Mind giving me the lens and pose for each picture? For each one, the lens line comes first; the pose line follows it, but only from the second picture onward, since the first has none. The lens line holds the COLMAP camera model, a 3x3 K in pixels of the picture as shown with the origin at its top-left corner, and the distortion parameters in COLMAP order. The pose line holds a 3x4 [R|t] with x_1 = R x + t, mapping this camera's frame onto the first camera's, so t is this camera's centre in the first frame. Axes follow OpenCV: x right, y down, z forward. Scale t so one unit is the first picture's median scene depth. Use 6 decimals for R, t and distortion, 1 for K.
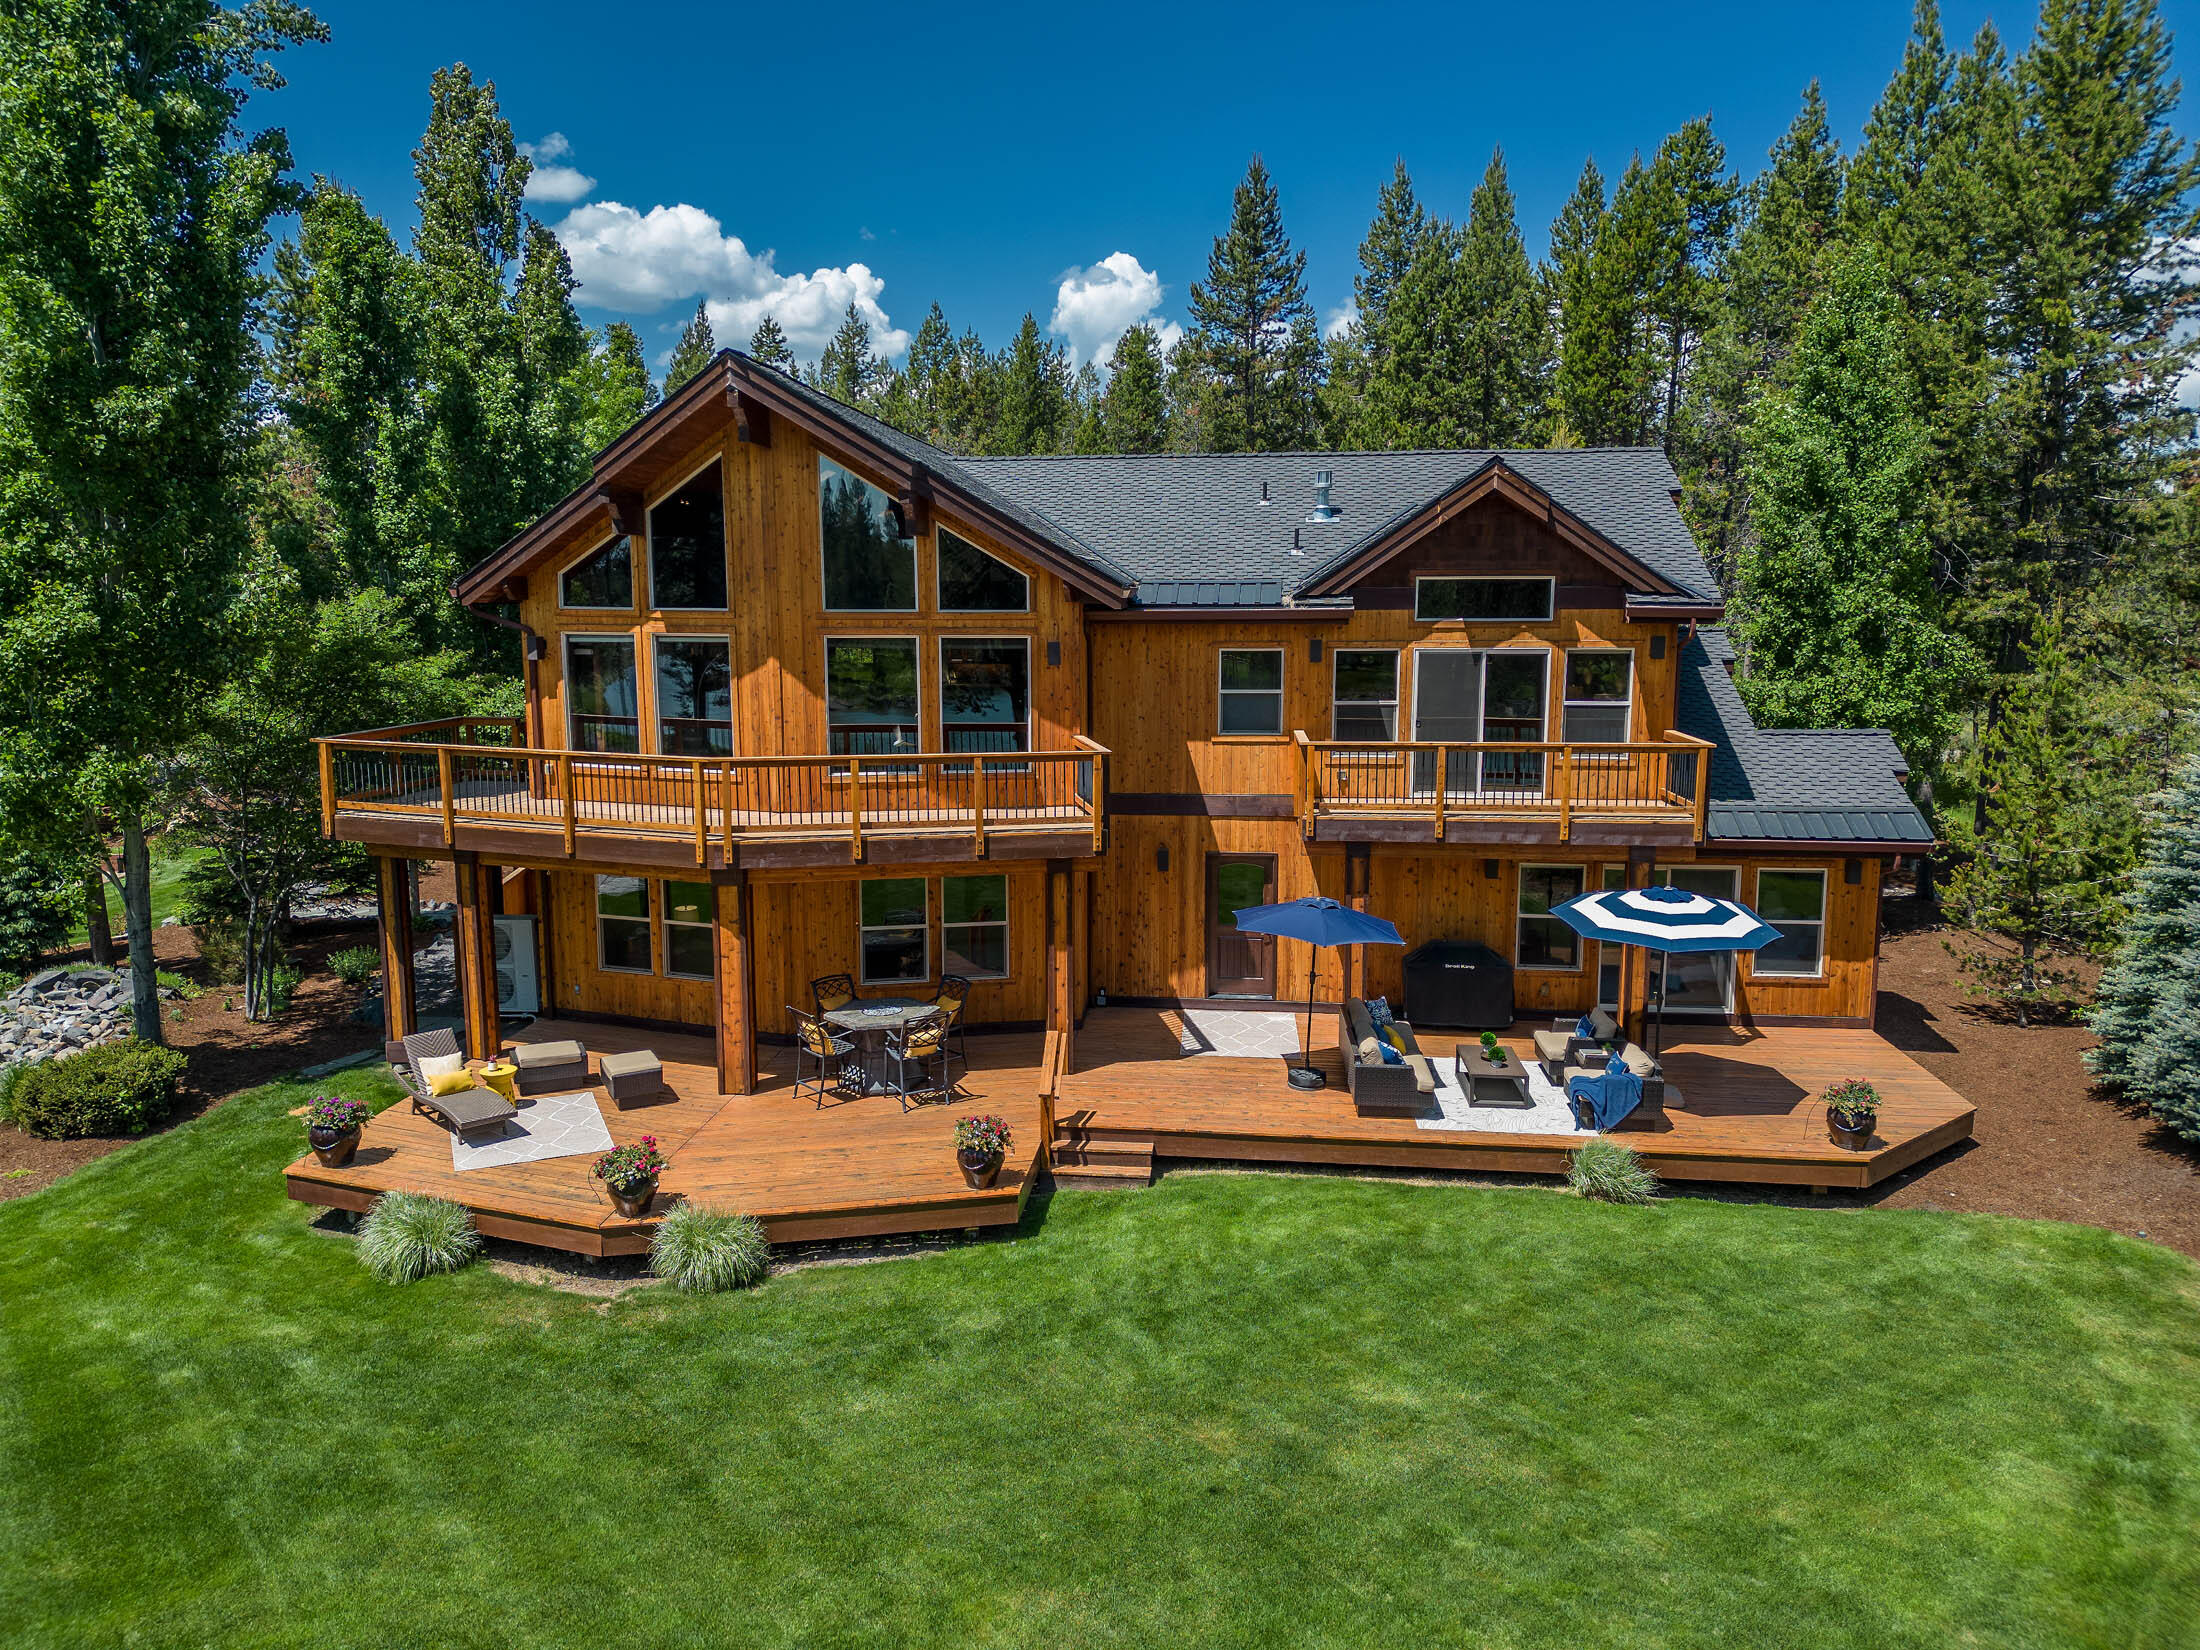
lens RADIAL K [[1549.4, 0, 1100.0], [0, 1549.4, 825.0], [0, 0, 1]] dist [0.086918, -0.097023]
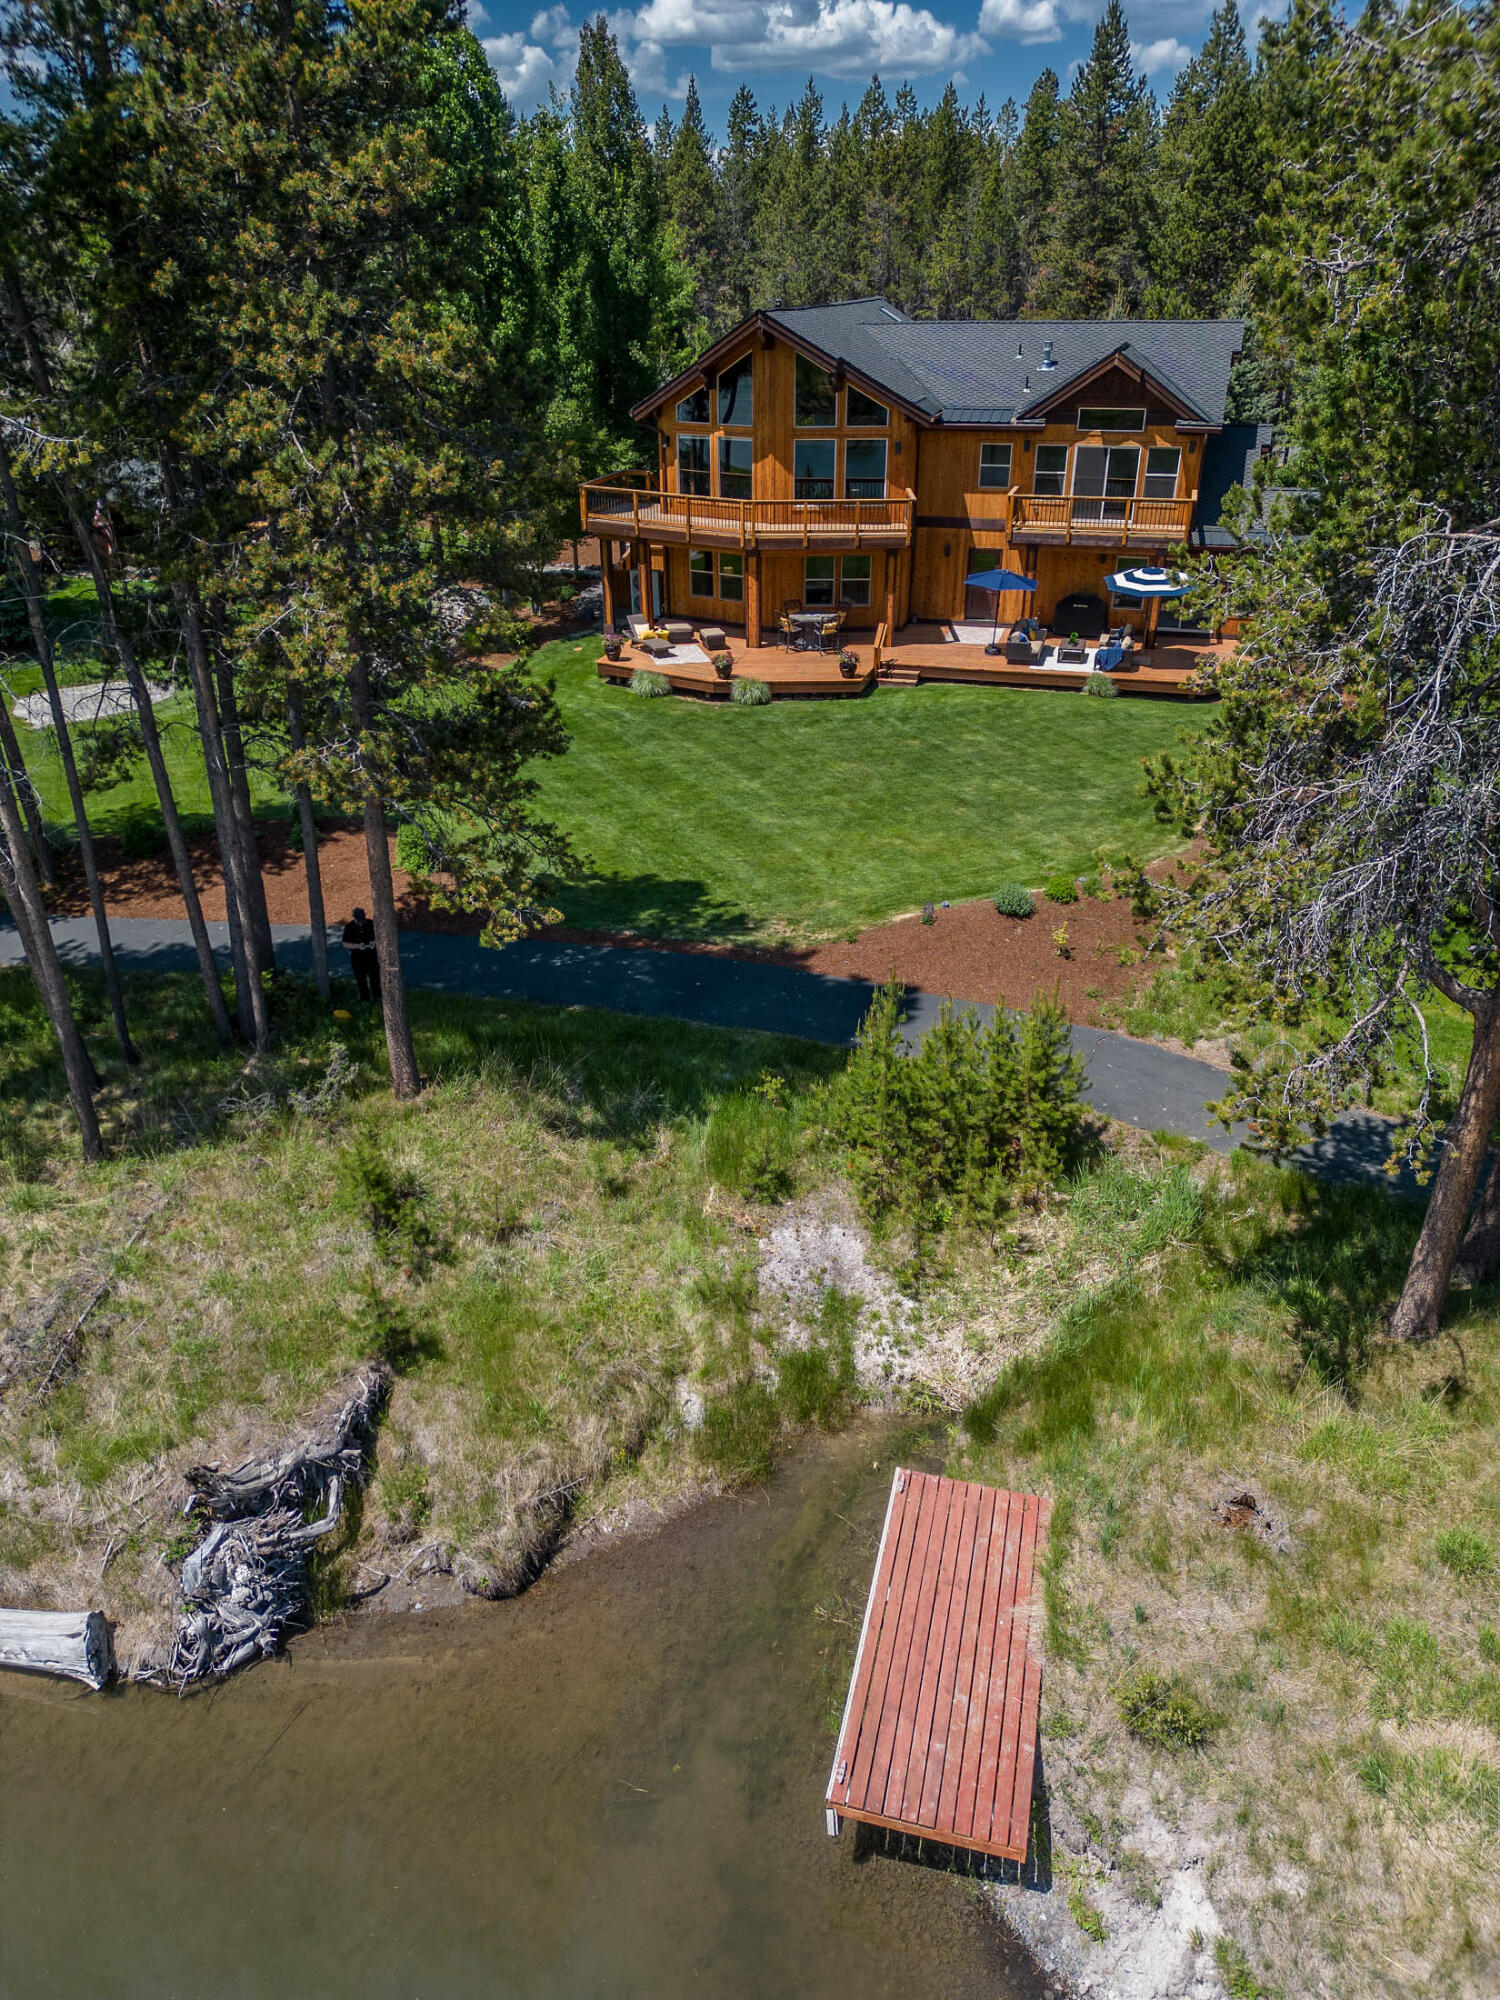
lens RADIAL K [[1408.6, 0, 750.0], [0, 1408.6, 1000.0], [0, 0, 1]] dist [0.086918, -0.097023]
pose [[0.983042, 0.080216, -0.164904, 0.167137], [-0.022728, 0.945612, 0.324501, -0.024534], [0.181965, -0.315250, 0.931400, -1.206395]]
